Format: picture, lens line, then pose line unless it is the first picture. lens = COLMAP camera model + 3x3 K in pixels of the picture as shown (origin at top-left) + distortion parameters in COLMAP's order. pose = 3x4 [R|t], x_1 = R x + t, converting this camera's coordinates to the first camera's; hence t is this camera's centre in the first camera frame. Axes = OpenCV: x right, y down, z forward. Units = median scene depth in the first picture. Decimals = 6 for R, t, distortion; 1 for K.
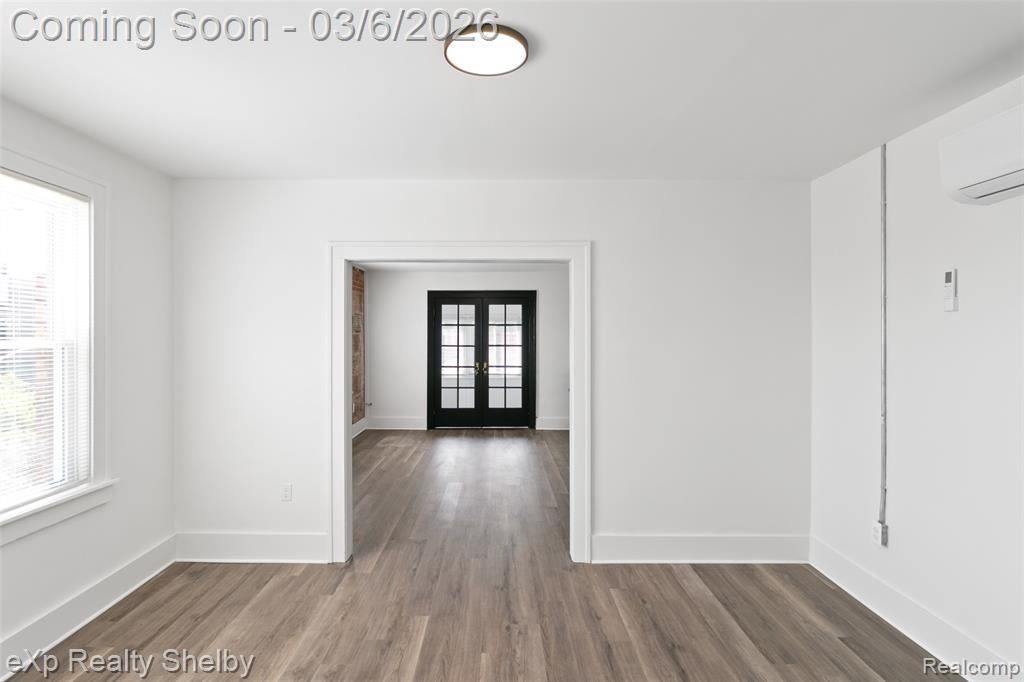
lens RADIAL K [[503.2, 0, 499.0], [0, 503.2, 346.5], [0, 0, 1]] dist [0.004087, 0.000185]
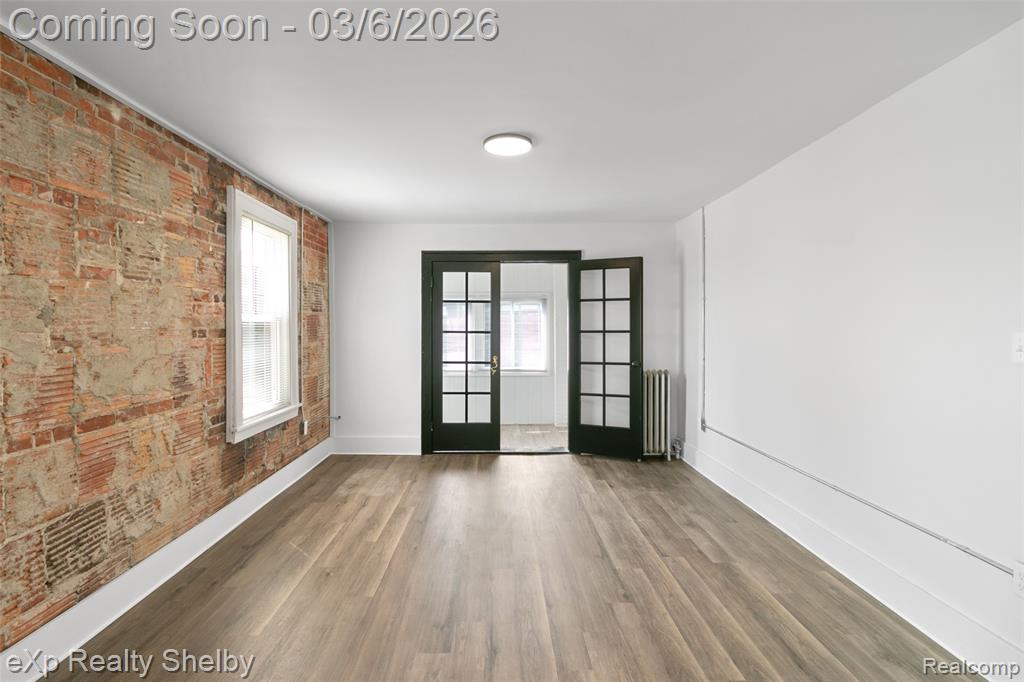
lens RADIAL K [[473.9, 0, 503.1], [0, 473.9, 330.7], [0, 0, 1]] dist [0.006397, -0.000625]
pose [[0.999903, -0.000955, 0.013887, -0.040871], [0.001141, 0.999910, -0.013389, 0.005800], [-0.013873, 0.013403, 0.999814, 0.357300]]
